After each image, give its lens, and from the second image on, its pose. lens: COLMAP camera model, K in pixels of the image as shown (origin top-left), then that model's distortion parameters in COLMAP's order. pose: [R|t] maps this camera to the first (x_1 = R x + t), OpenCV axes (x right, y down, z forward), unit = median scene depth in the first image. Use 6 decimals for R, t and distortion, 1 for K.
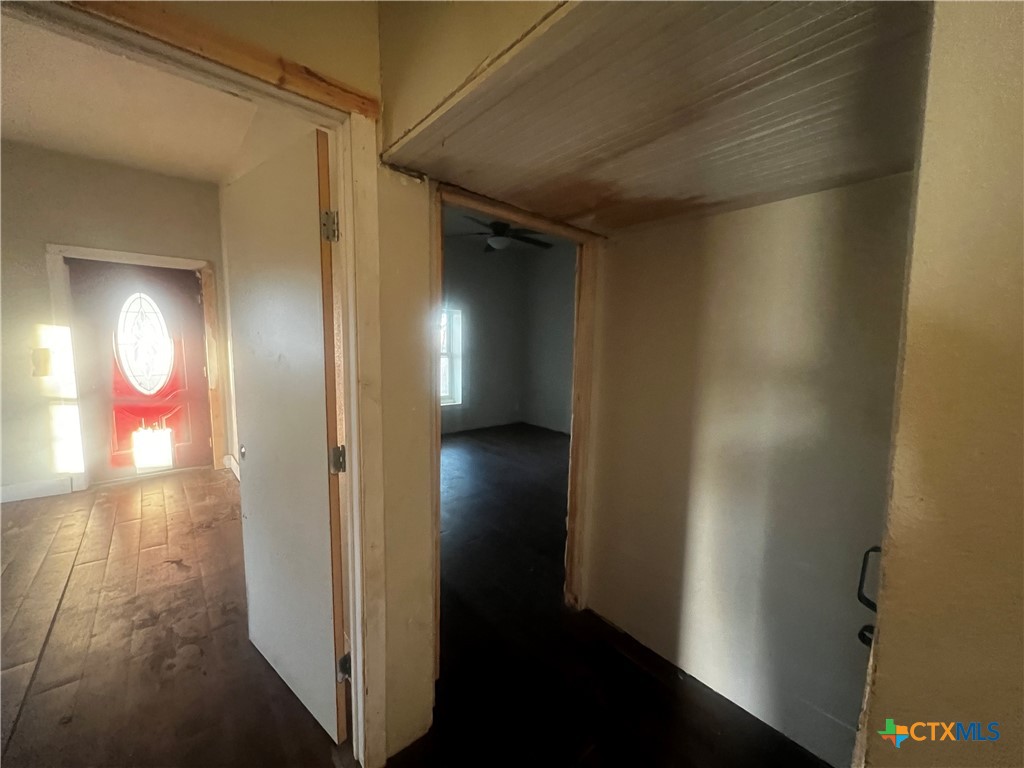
lens RADIAL K [[401.1, 0, 508.6], [0, 401.1, 384.5], [0, 0, 1]] dist [0.002393, -0.000013]
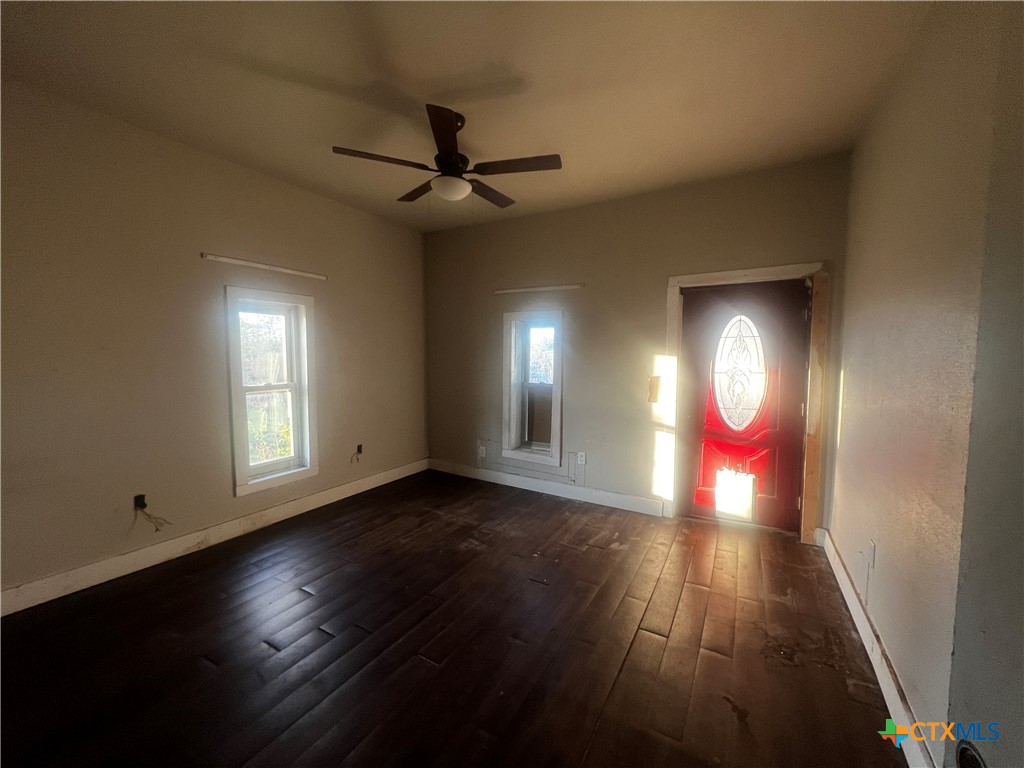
lens RADIAL K [[401.1, 0, 510.4], [0, 401.1, 386.6], [0, 0, 1]] dist [0.002393, -0.000013]
pose [[0.306192, 0.047810, -0.950769, -0.229691], [-0.098725, 0.994948, 0.018238, -0.039106], [0.946837, 0.088280, 0.309365, 0.266804]]
